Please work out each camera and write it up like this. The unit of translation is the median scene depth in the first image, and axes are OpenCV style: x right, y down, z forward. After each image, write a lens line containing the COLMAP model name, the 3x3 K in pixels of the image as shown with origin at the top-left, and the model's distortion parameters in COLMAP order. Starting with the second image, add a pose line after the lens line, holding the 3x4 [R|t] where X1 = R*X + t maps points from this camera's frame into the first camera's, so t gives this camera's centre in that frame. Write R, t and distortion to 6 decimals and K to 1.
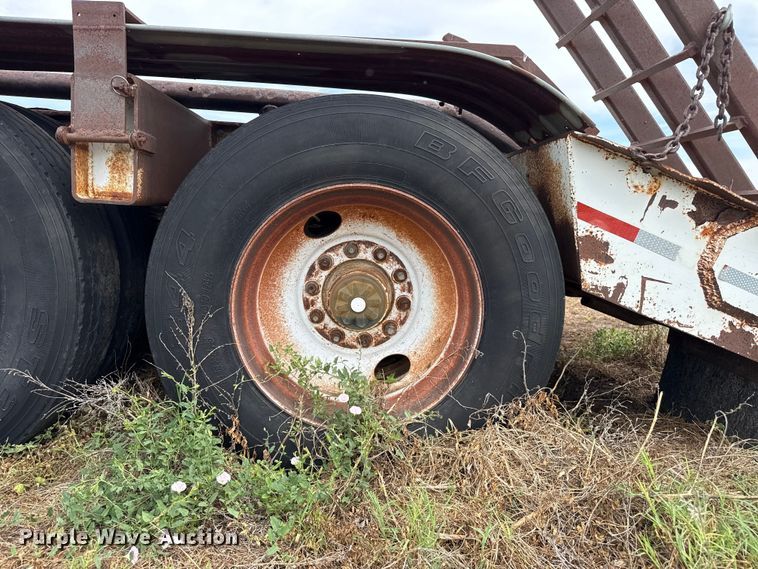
lens RADIAL K [[535.3, 0, 381.7], [0, 535.3, 290.1], [0, 0, 1]] dist [0.011464, -0.029034]
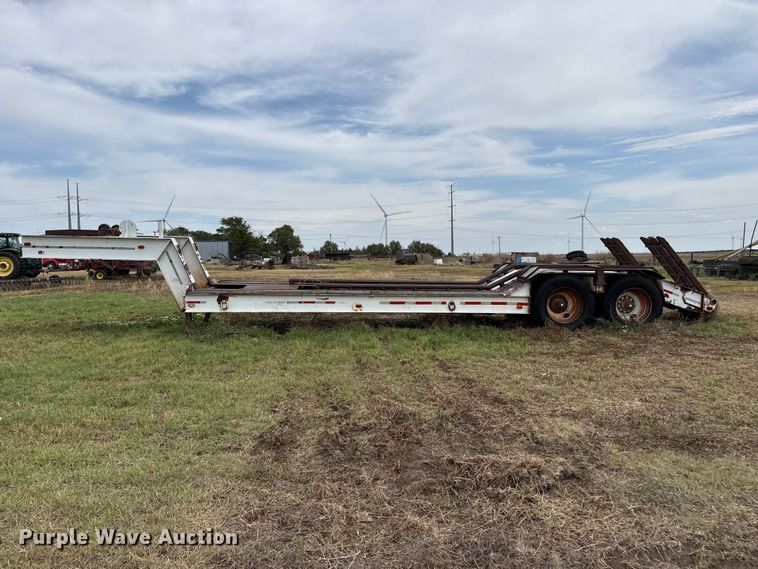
lens RADIAL K [[535.3, 0, 385.0], [0, 535.3, 281.4], [0, 0, 1]] dist [0.011464, -0.029034]
pose [[0.996606, -0.043057, 0.070161, -3.118461], [0.046871, 0.997460, -0.053644, -0.054653], [-0.067673, 0.056750, 0.996092, -4.739417]]
